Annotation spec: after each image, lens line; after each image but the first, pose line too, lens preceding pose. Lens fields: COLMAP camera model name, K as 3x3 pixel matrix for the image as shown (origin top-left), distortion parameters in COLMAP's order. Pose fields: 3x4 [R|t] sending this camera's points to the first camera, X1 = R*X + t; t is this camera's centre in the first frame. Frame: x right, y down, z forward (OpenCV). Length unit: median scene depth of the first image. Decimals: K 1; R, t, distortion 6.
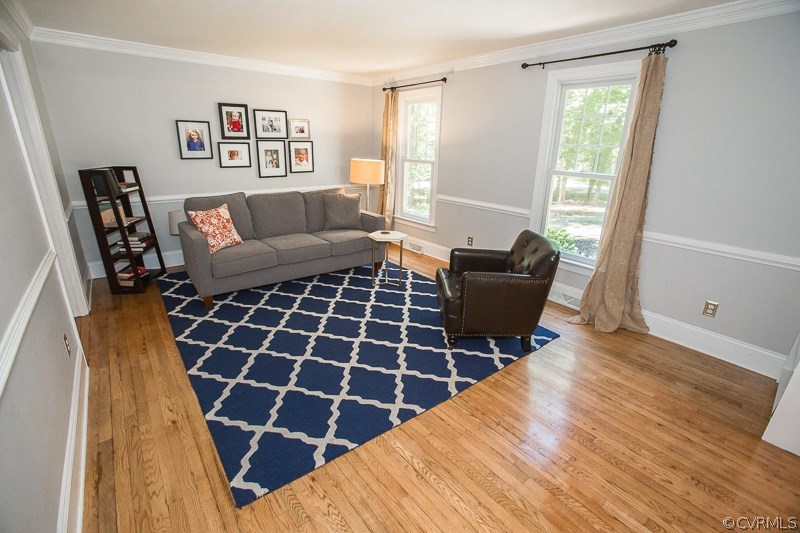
lens RADIAL K [[363.0, 0, 397.6], [0, 363.0, 269.1], [0, 0, 1]] dist [-0.075478, 0.026379]
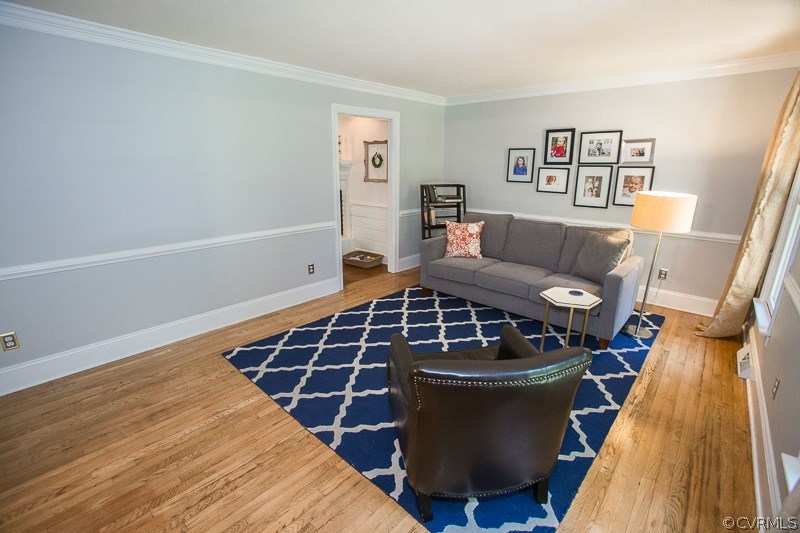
lens RADIAL K [[363.0, 0, 397.6], [0, 363.0, 269.1], [0, 0, 1]] dist [-0.075478, 0.026379]
pose [[0.162102, 0.244066, -0.956114, 0.499107], [-0.318582, 0.929987, 0.183383, -0.141944], [0.933932, 0.274874, 0.228508, 0.457601]]
